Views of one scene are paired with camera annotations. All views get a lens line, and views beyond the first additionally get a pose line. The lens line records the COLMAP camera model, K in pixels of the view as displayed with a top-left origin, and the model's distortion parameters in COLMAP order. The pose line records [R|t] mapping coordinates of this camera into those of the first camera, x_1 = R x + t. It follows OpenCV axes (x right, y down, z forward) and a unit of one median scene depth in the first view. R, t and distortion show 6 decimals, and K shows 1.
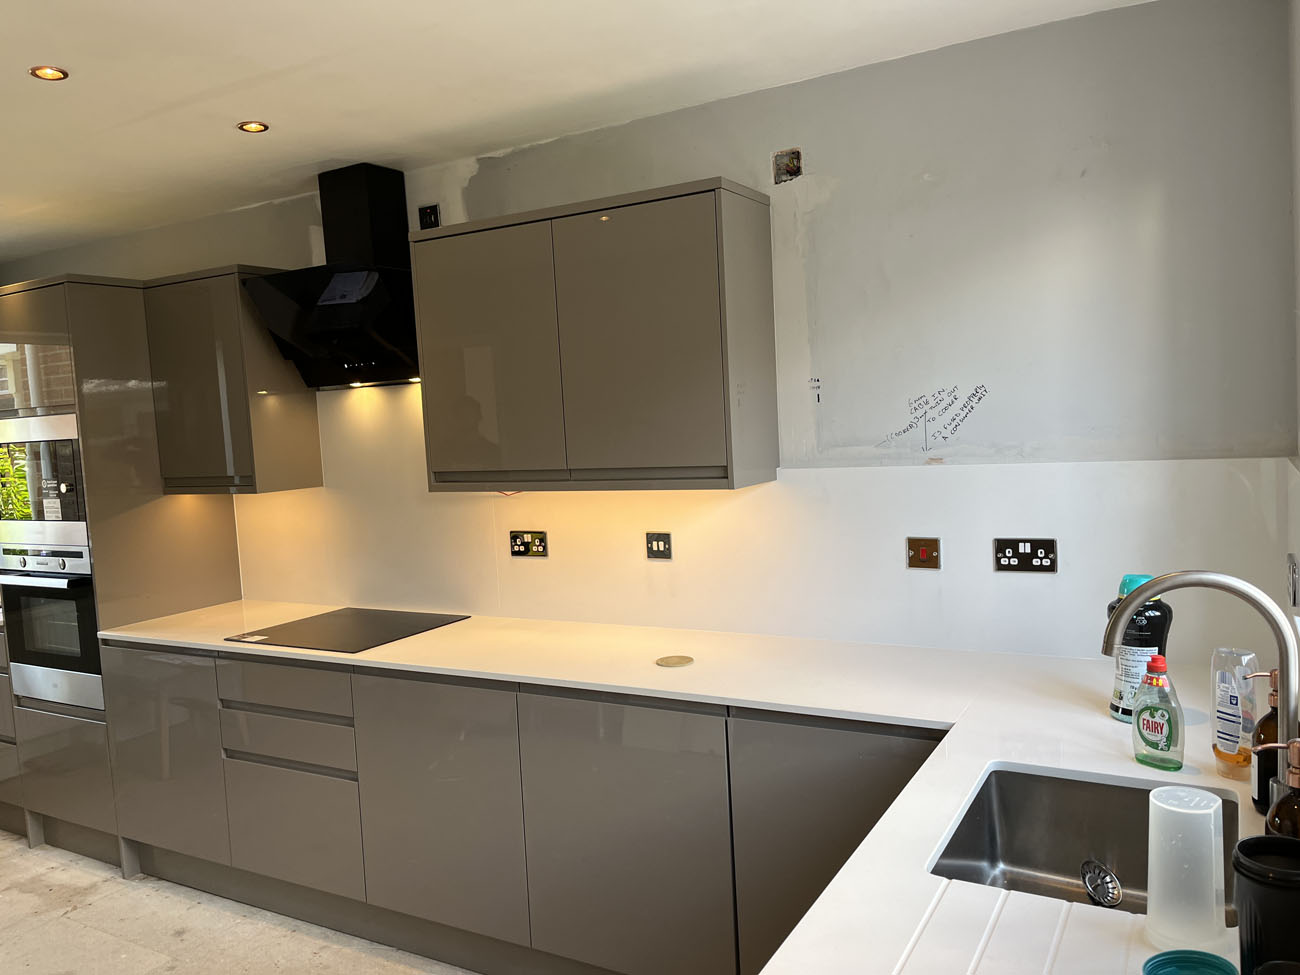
lens RADIAL K [[978.3, 0, 654.9], [0, 978.3, 495.4], [0, 0, 1]] dist [0.067980, -0.097366]
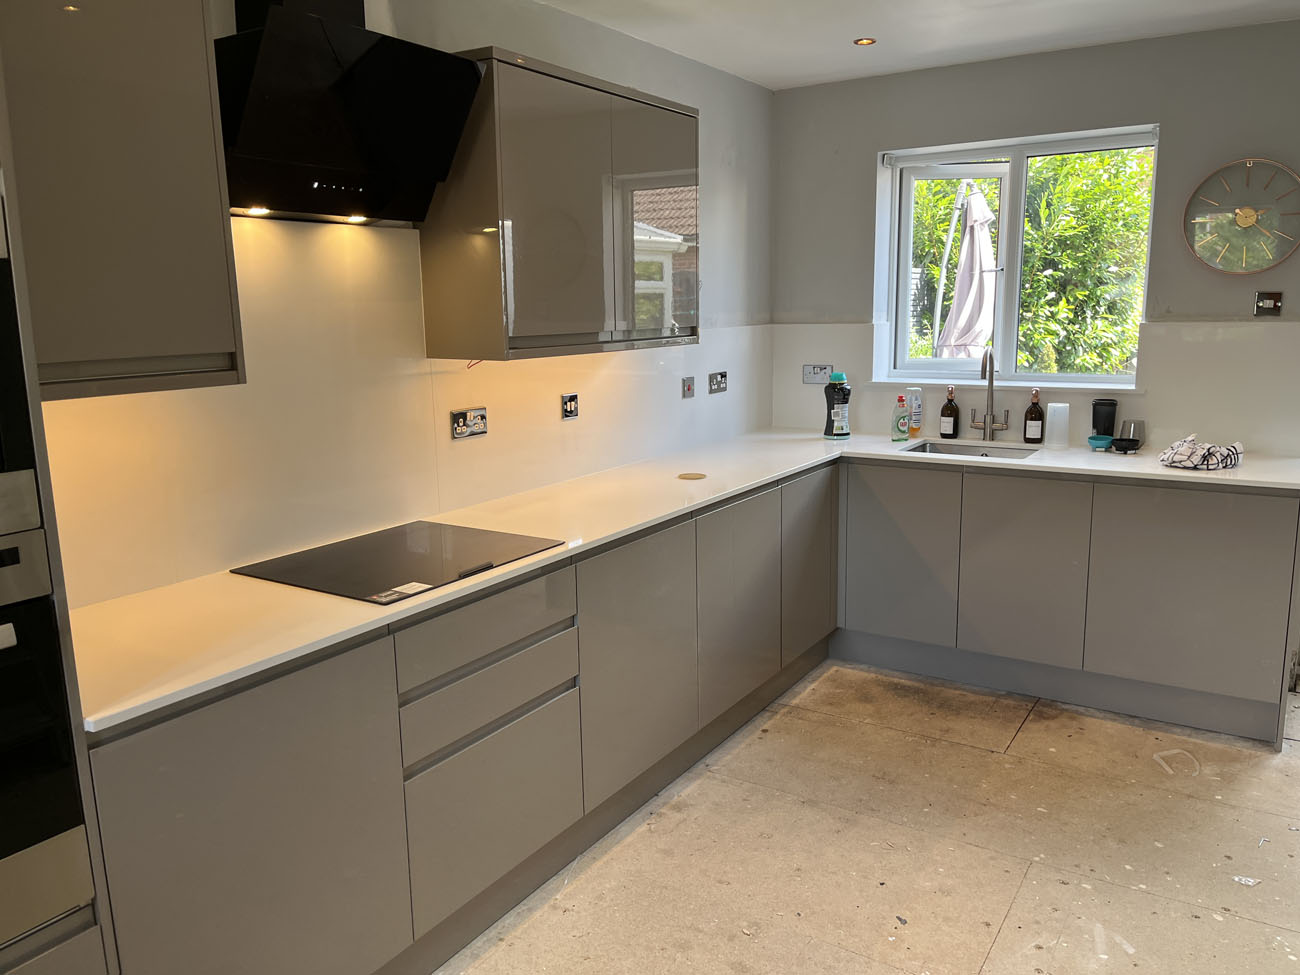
lens RADIAL K [[978.3, 0, 640.2], [0, 978.3, 481.8], [0, 0, 1]] dist [0.067980, -0.097366]
pose [[0.066567, -0.131371, 0.989096, -0.991393], [0.091449, 0.987926, 0.125061, 0.003876], [-0.993582, 0.082127, 0.077777, 0.746933]]
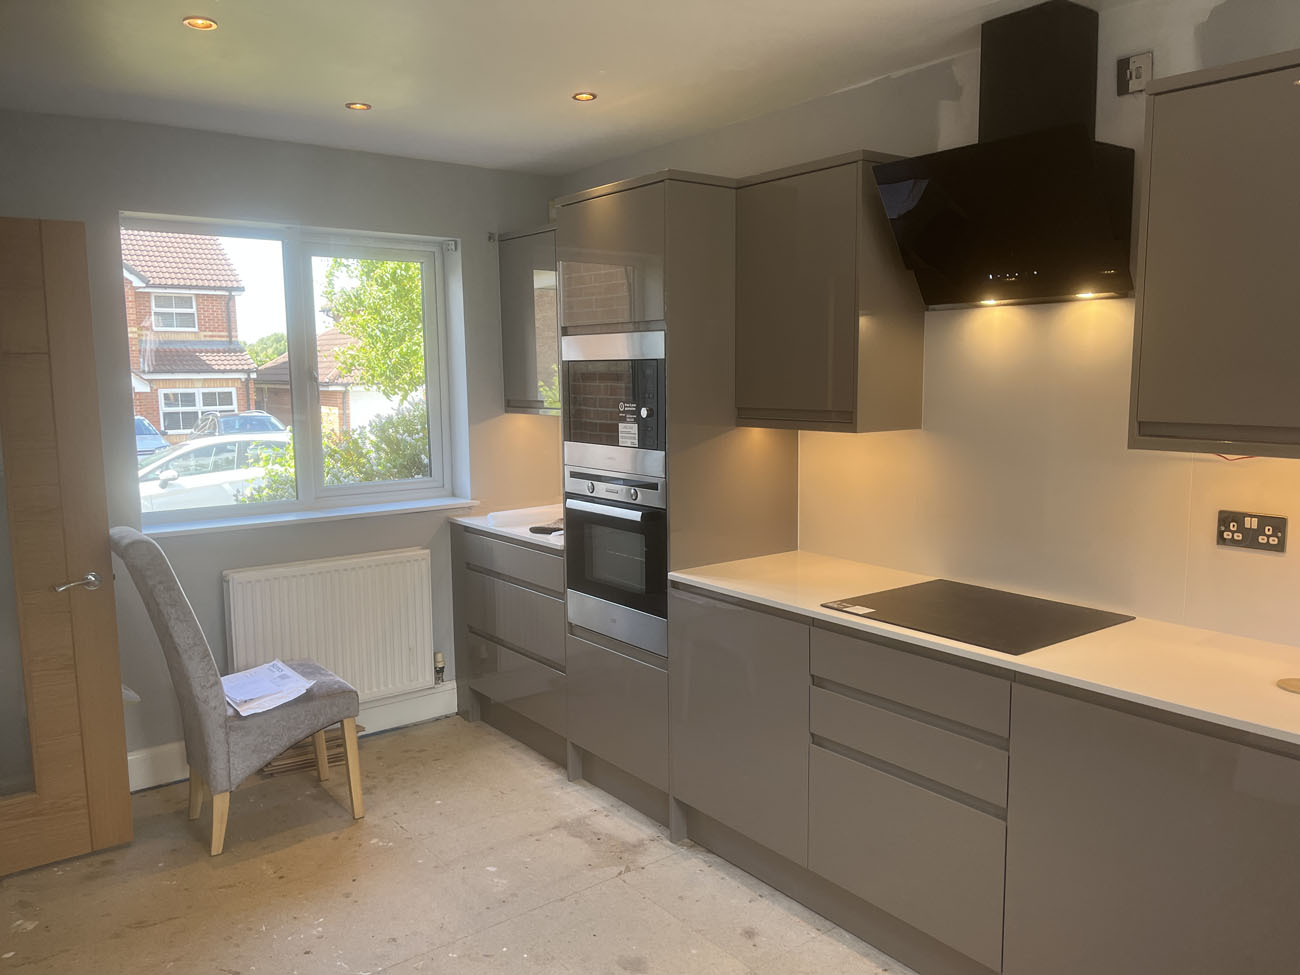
lens RADIAL K [[978.3, 0, 660.5], [0, 978.3, 495.6], [0, 0, 1]] dist [0.067980, -0.097366]
pose [[0.921885, 0.092800, -0.376187, -0.245845], [-0.069693, 0.994775, 0.074607, 0.000546], [0.381144, -0.042561, 0.923535, 0.174543]]
